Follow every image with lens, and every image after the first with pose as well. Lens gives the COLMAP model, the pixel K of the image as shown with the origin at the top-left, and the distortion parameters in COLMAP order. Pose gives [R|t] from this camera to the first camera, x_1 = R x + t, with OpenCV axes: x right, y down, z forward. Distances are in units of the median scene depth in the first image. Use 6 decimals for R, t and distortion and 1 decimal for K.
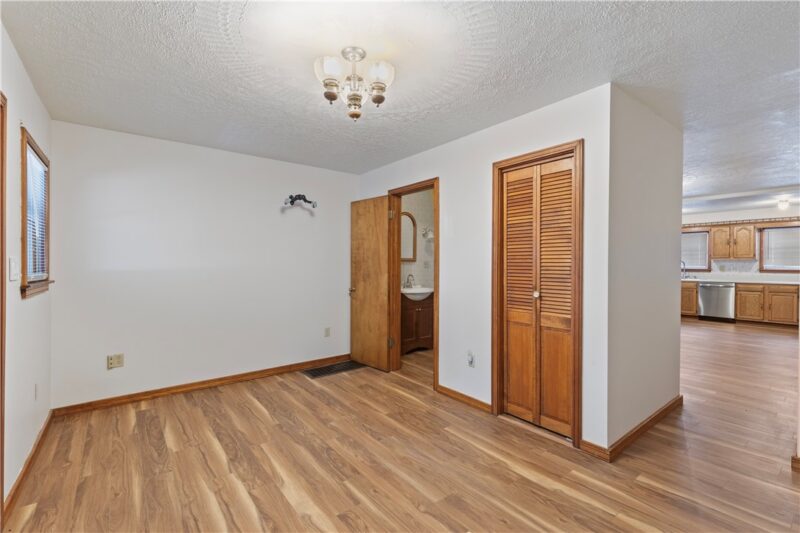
lens RADIAL K [[359.4, 0, 400.0], [0, 359.4, 266.5], [0, 0, 1]] dist [0.003127, -0.000103]
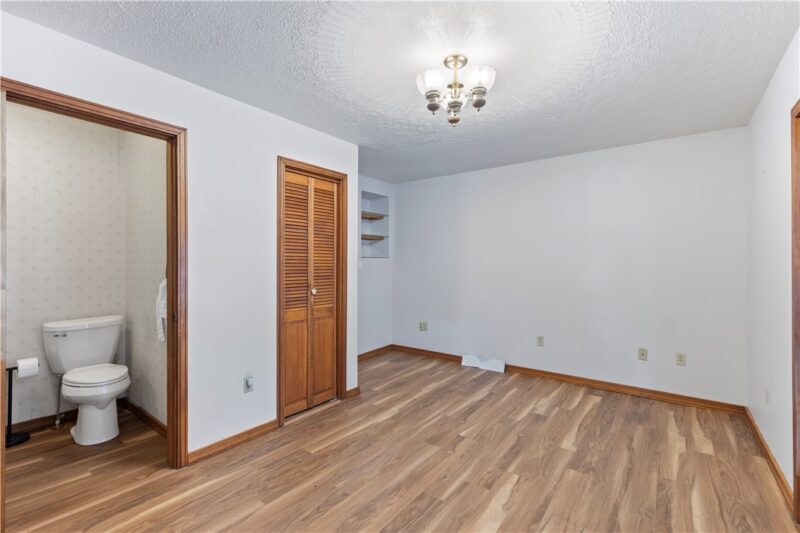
lens RADIAL K [[357.0, 0, 399.6], [0, 357.0, 263.9], [0, 0, 1]] dist [0.003894, -0.000595]
pose [[-0.257745, -0.001051, 0.966212, -0.717807], [0.007807, 0.999965, 0.003170, -0.009343], [-0.966181, 0.008360, -0.257728, 0.946486]]
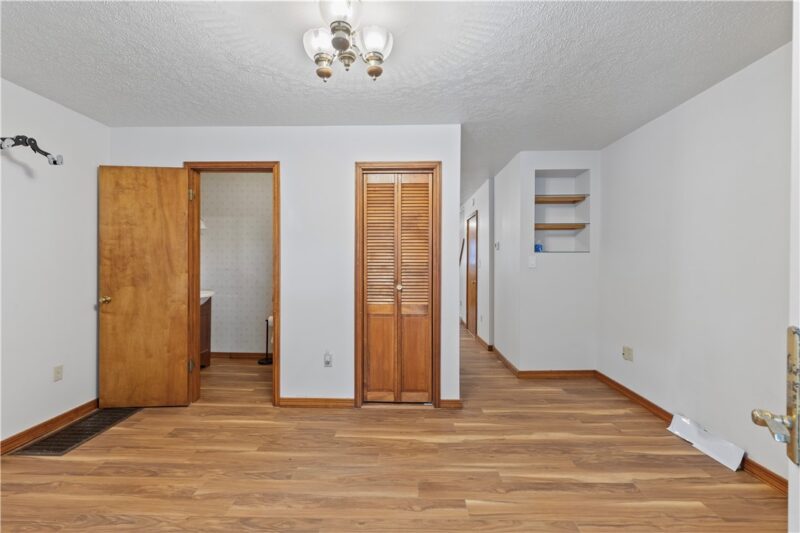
lens RADIAL K [[357.0, 0, 399.6], [0, 357.0, 263.9], [0, 0, 1]] dist [0.003894, -0.000595]
pose [[0.634327, -0.004849, 0.773050, -0.452927], [0.006435, 0.999979, 0.000992, 0.002906], [-0.773038, 0.004345, 0.634345, 0.260760]]
